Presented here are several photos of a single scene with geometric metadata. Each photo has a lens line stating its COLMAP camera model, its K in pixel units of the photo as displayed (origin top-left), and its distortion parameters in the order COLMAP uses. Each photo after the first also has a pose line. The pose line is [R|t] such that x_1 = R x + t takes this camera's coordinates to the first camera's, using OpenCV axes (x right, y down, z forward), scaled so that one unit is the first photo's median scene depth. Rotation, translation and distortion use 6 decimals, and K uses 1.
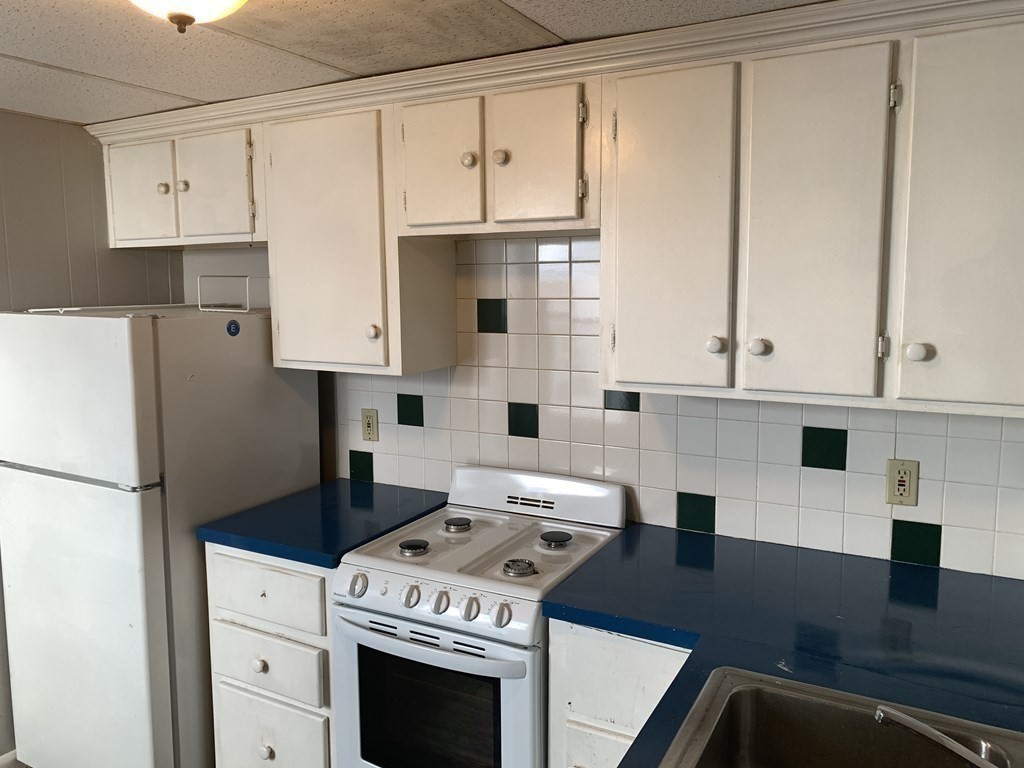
lens RADIAL K [[784.2, 0, 508.4], [0, 784.2, 366.5], [0, 0, 1]] dist [0.059405, -0.071464]
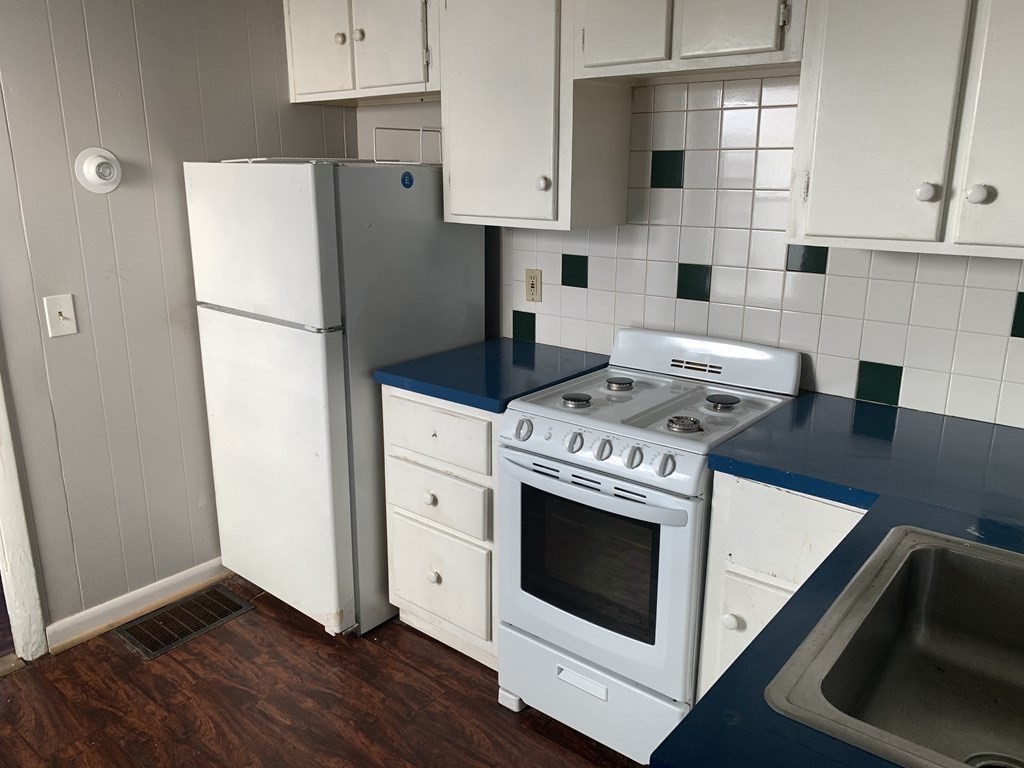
lens RADIAL K [[784.2, 0, 512.8], [0, 784.2, 377.6], [0, 0, 1]] dist [0.059405, -0.071464]
pose [[0.982665, 0.057462, -0.176258, -0.023681], [-0.030779, 0.988124, 0.150543, 0.048861], [0.182815, -0.142509, 0.972764, 0.005027]]
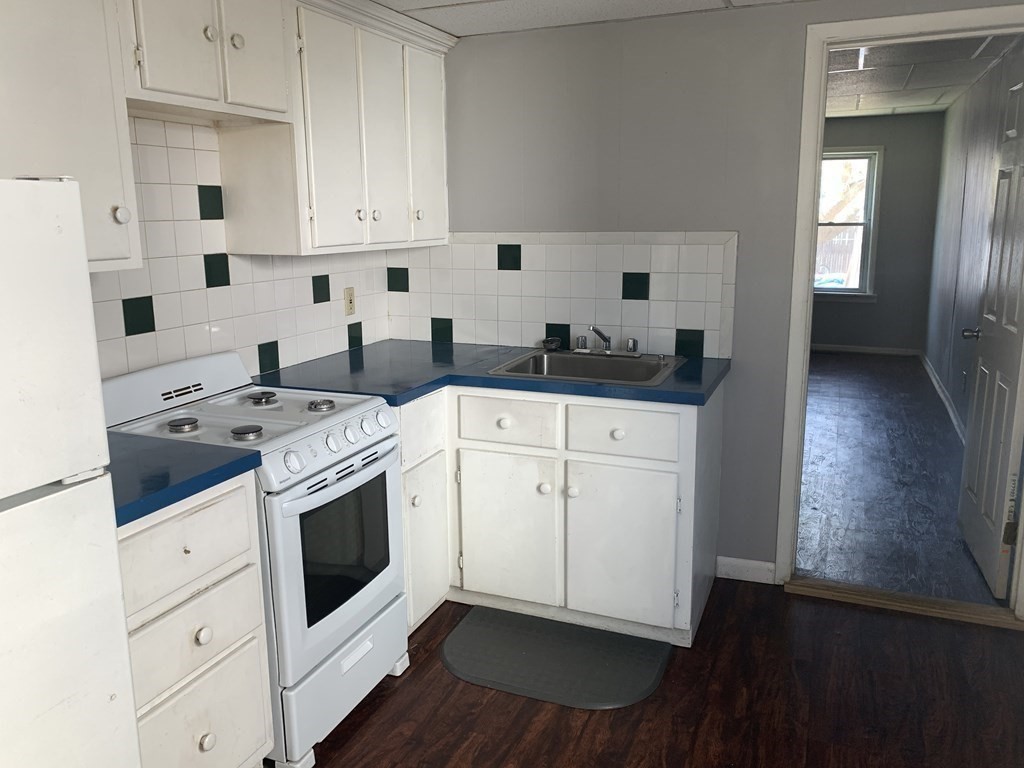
lens RADIAL K [[784.2, 0, 512.2], [0, 784.2, 367.7], [0, 0, 1]] dist [0.059405, -0.071464]
pose [[-0.107387, -0.183076, 0.977216, -1.044241], [0.122513, 0.972972, 0.195744, -0.002025], [-0.986640, 0.140742, -0.082055, 0.699972]]
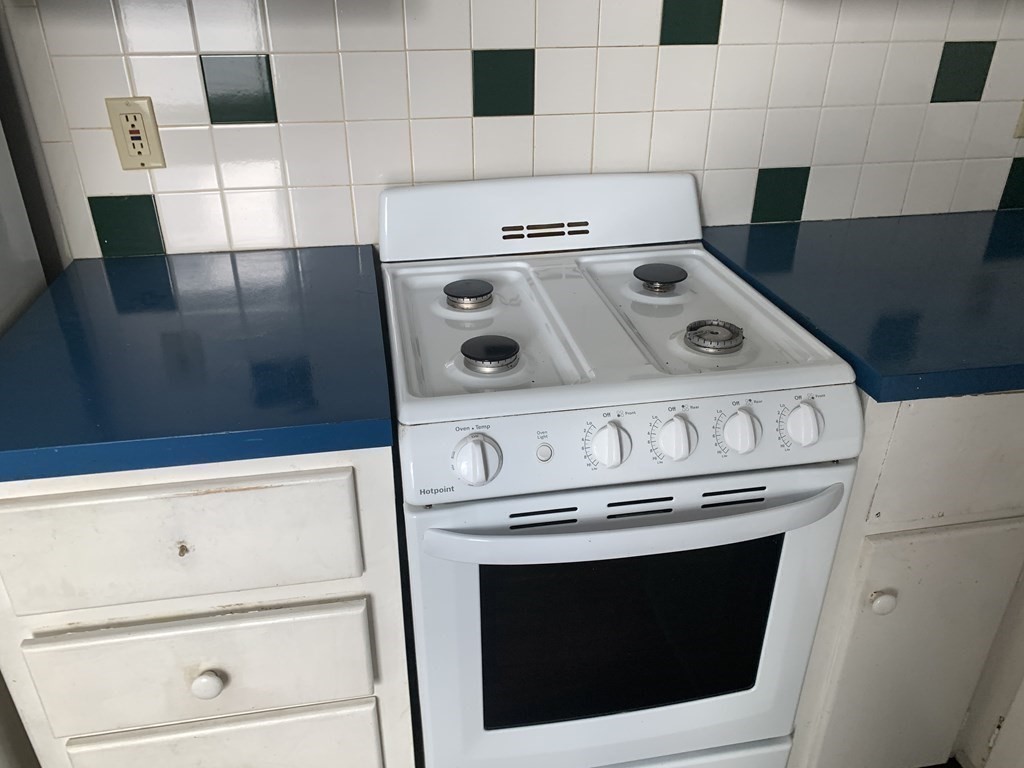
lens RADIAL K [[784.2, 0, 507.1], [0, 784.2, 386.4], [0, 0, 1]] dist [0.059405, -0.071464]
pose [[0.778153, -0.292772, 0.555665, -0.373732], [0.064154, 0.917133, 0.393383, 0.049368], [-0.624790, -0.270464, 0.732452, 0.584886]]
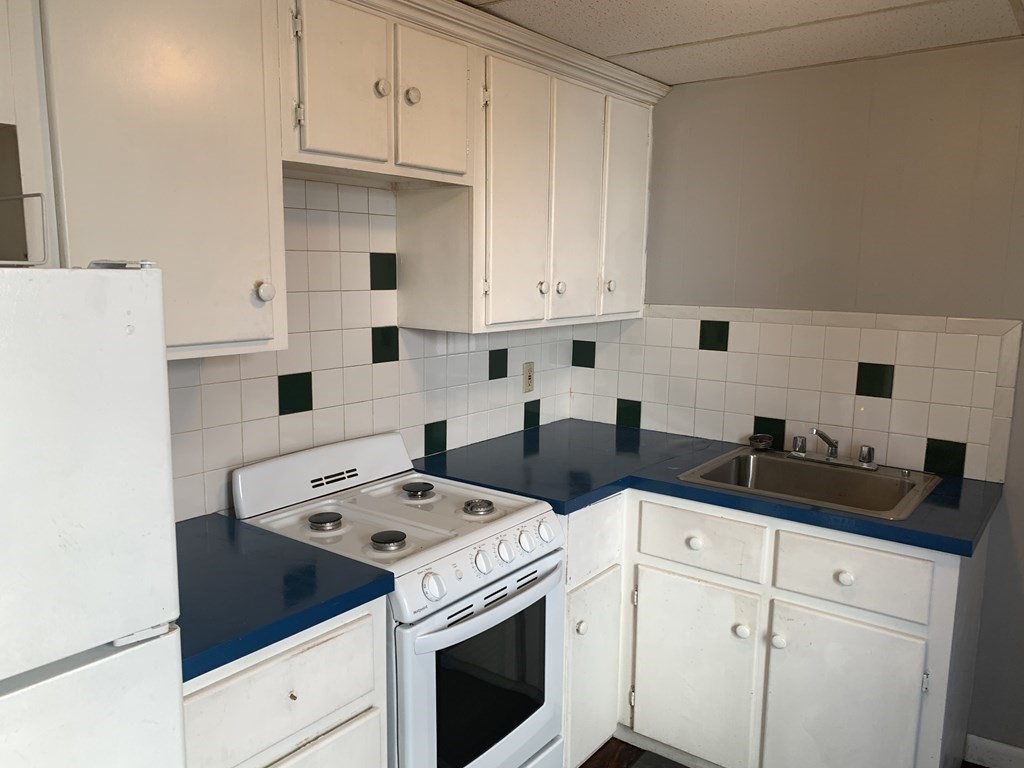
lens RADIAL K [[784.2, 0, 516.8], [0, 784.2, 386.2], [0, 0, 1]] dist [0.059405, -0.071464]
pose [[0.143415, -0.142012, 0.979421, -0.859890], [0.096370, 0.986952, 0.128993, -0.030110], [-0.984959, 0.075888, 0.155230, 0.677166]]
